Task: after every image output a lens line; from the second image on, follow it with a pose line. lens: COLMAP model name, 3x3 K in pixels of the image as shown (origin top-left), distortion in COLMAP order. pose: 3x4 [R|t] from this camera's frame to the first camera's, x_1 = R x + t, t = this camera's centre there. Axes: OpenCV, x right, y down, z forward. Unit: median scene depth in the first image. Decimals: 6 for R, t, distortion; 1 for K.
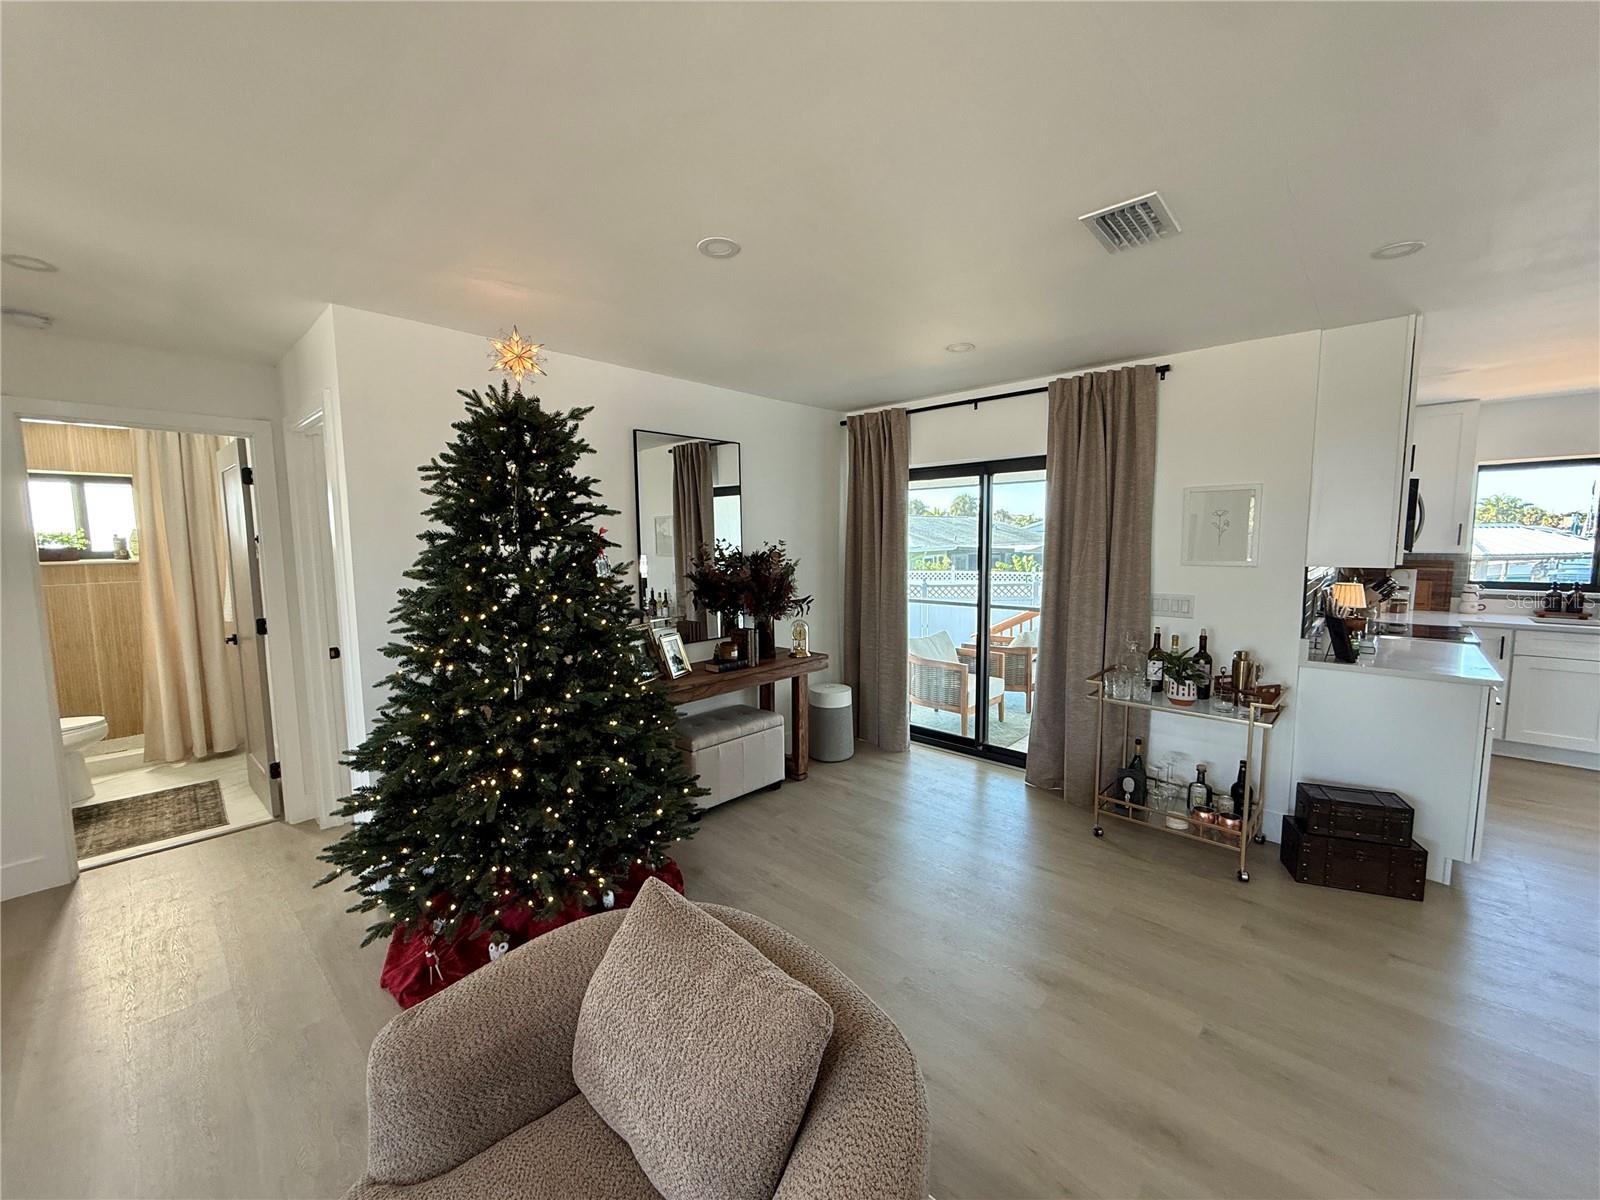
lens RADIAL K [[634.8, 0, 794.8], [0, 634.8, 596.9], [0, 0, 1]] dist [-0.000403, 0.000138]
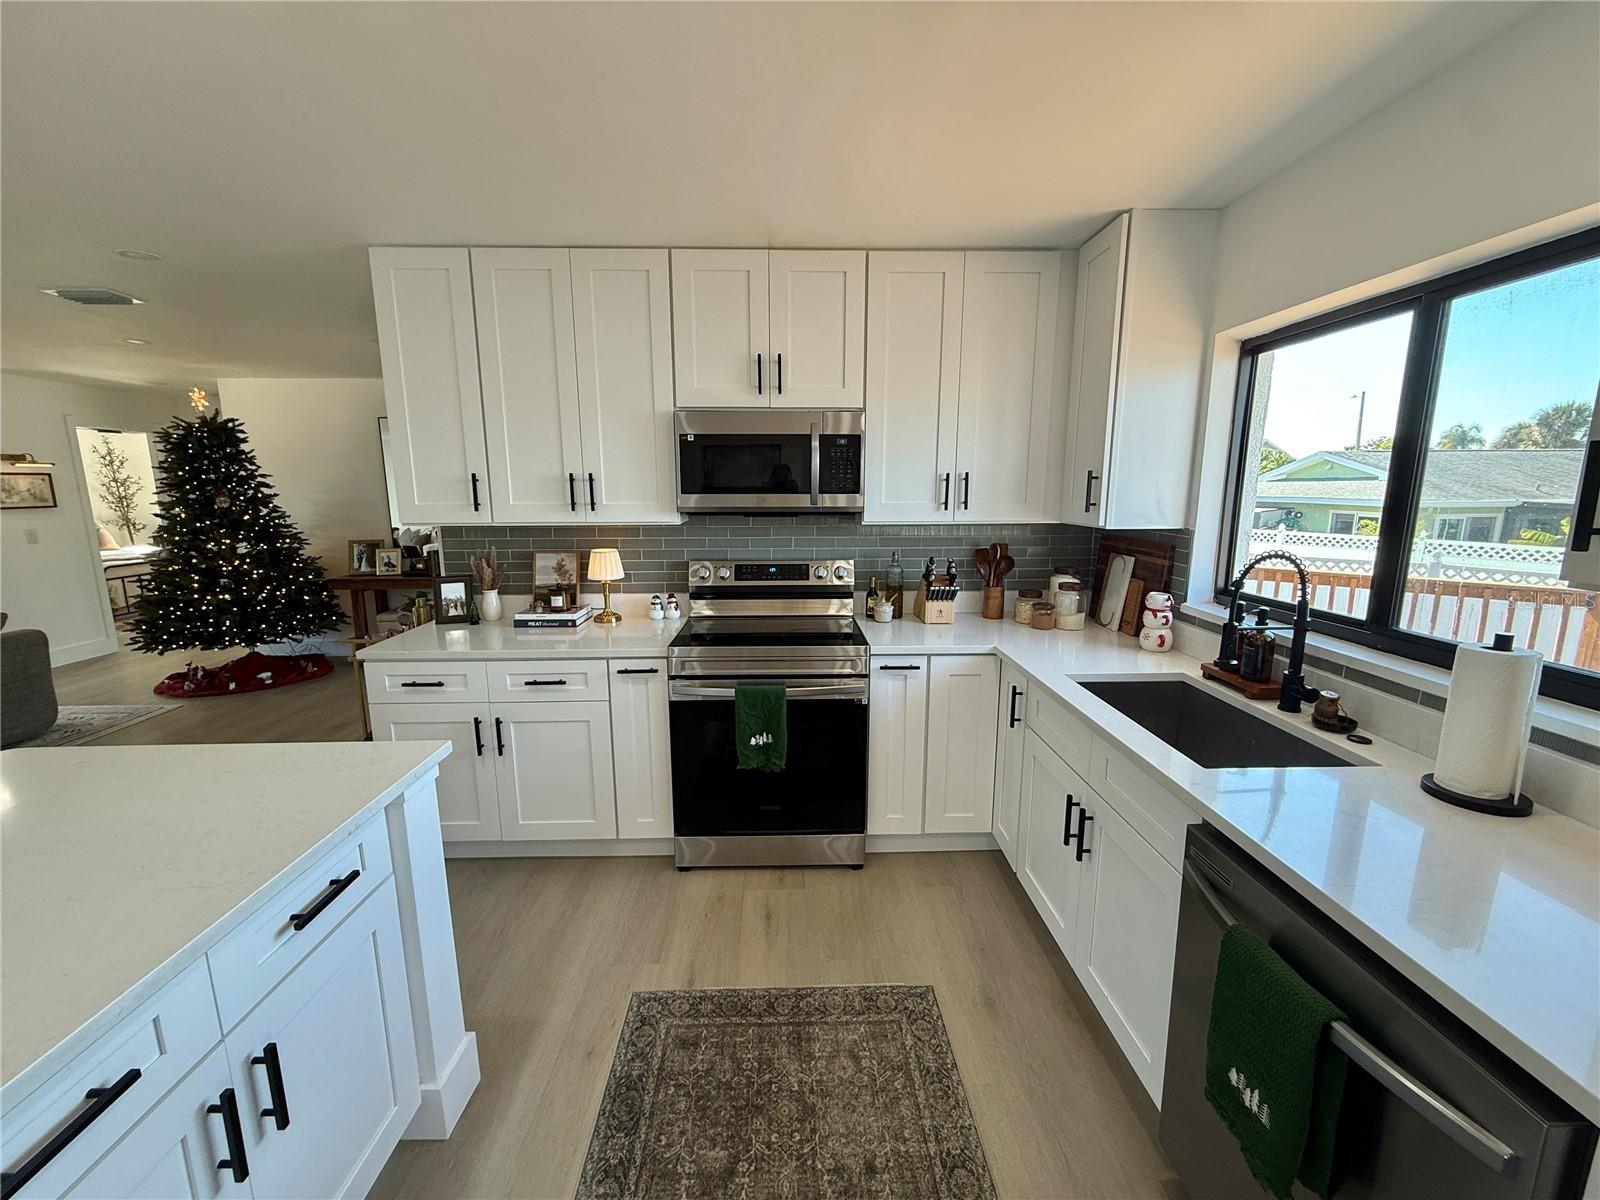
lens RADIAL K [[634.8, 0, 792.8], [0, 634.8, 598.9], [0, 0, 1]] dist [-0.000403, 0.000138]
pose [[0.700080, 0.132771, -0.701612, 1.511777], [-0.071968, 0.990678, 0.115661, -0.065872], [0.710428, -0.030479, 0.703110, 0.553329]]
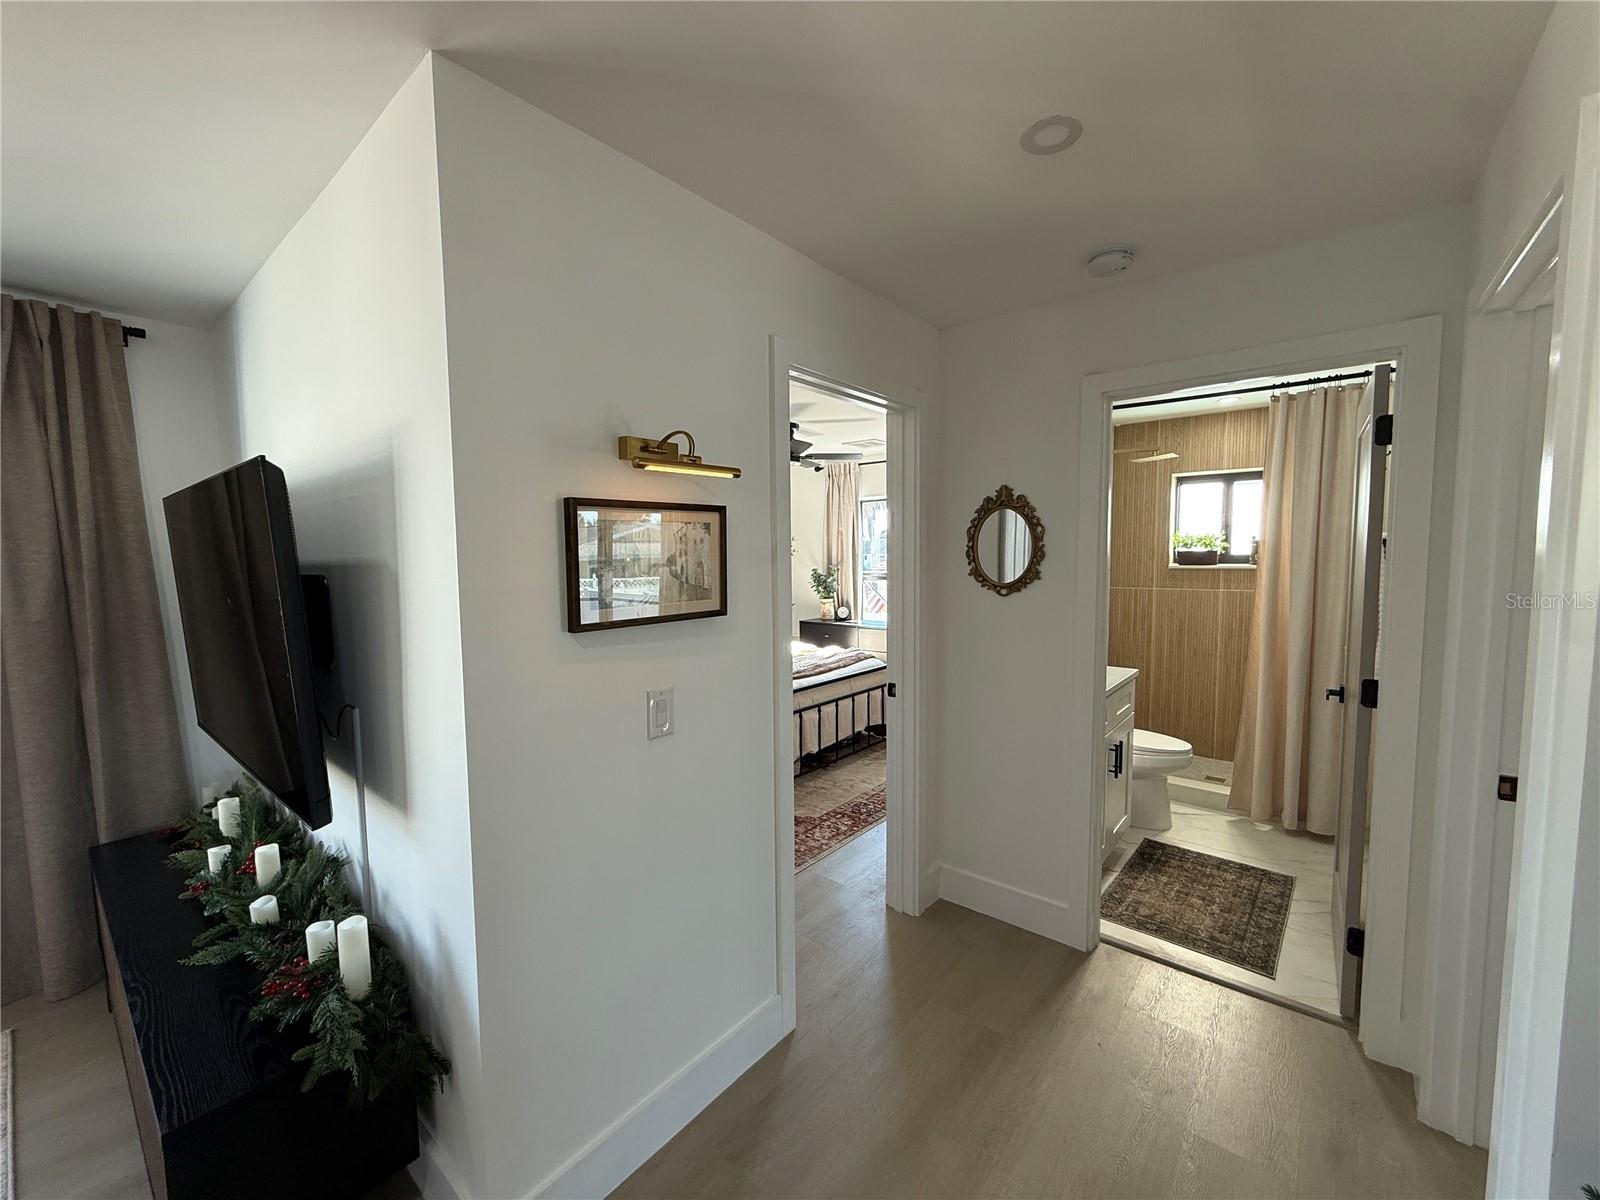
lens RADIAL K [[634.8, 0, 793.4], [0, 634.8, 598.7], [0, 0, 1]] dist [-0.000403, 0.000138]
pose [[0.057432, 0.082858, -0.994905, -0.280601], [-0.084572, 0.993372, 0.077848, -0.034907], [0.994761, 0.079670, 0.064058, 0.401136]]
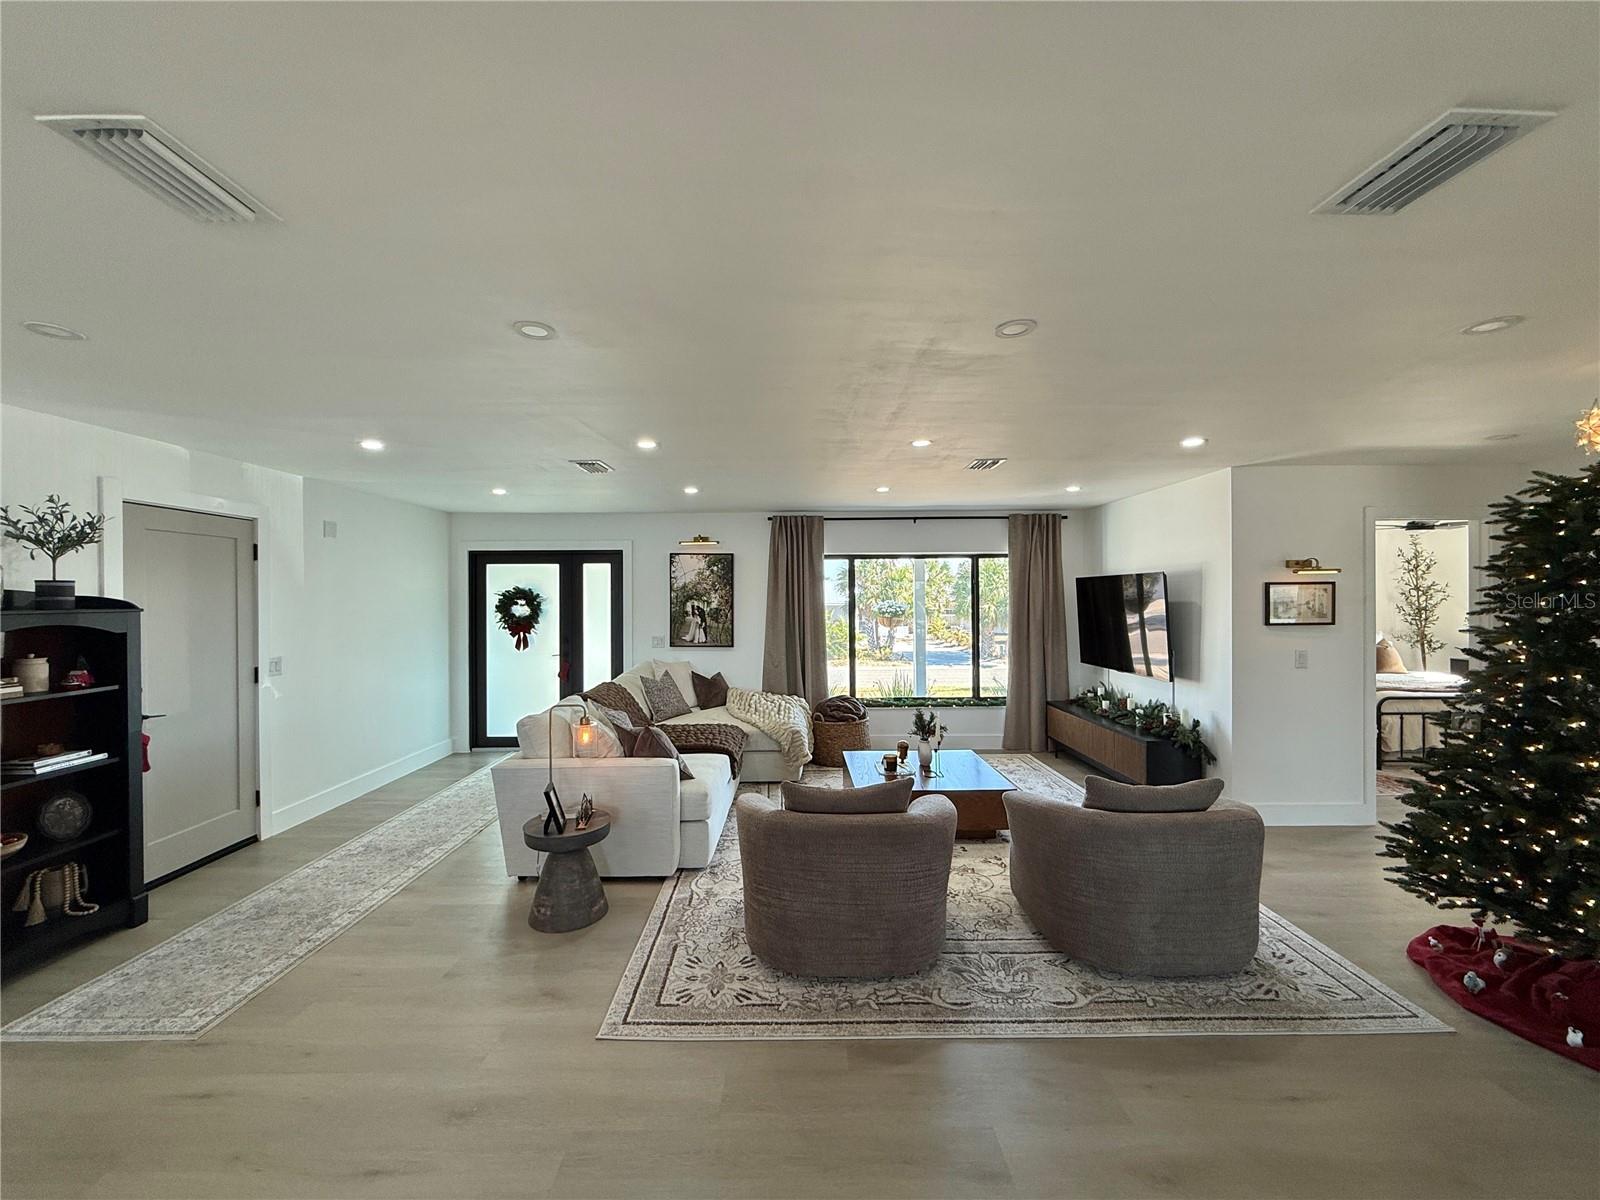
lens RADIAL K [[634.8, 0, 796.1], [0, 634.8, 598.8], [0, 0, 1]] dist [-0.000403, 0.000138]
pose [[-0.726126, 0.015612, -0.687385, 0.749307], [-0.052986, 0.995498, 0.078583, -0.068461], [0.685517, 0.093483, -0.722030, 0.538724]]
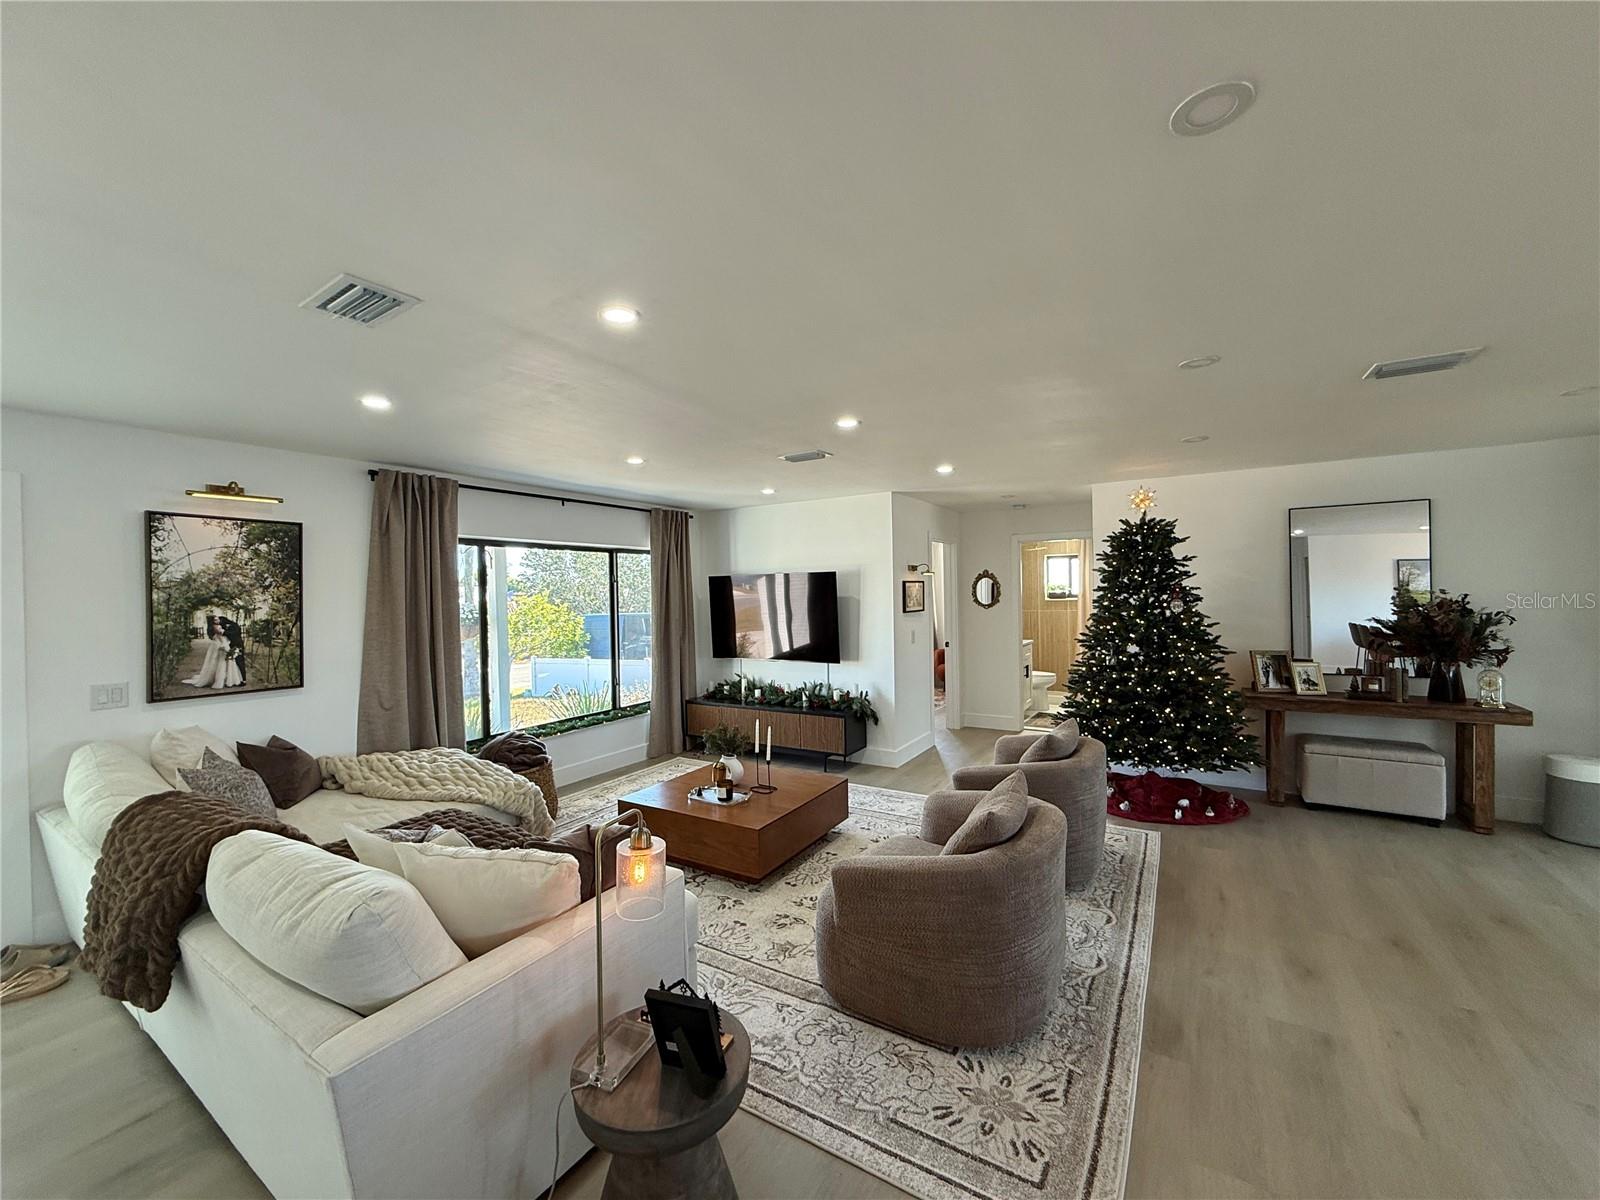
lens RADIAL K [[634.8, 0, 794.4], [0, 634.8, 597.5], [0, 0, 1]] dist [-0.000403, 0.000138]
pose [[0.196071, 0.013069, -0.980503, 0.803976], [-0.077761, 0.996969, -0.002261, 0.011007], [0.977502, 0.076689, 0.196493, -0.268265]]
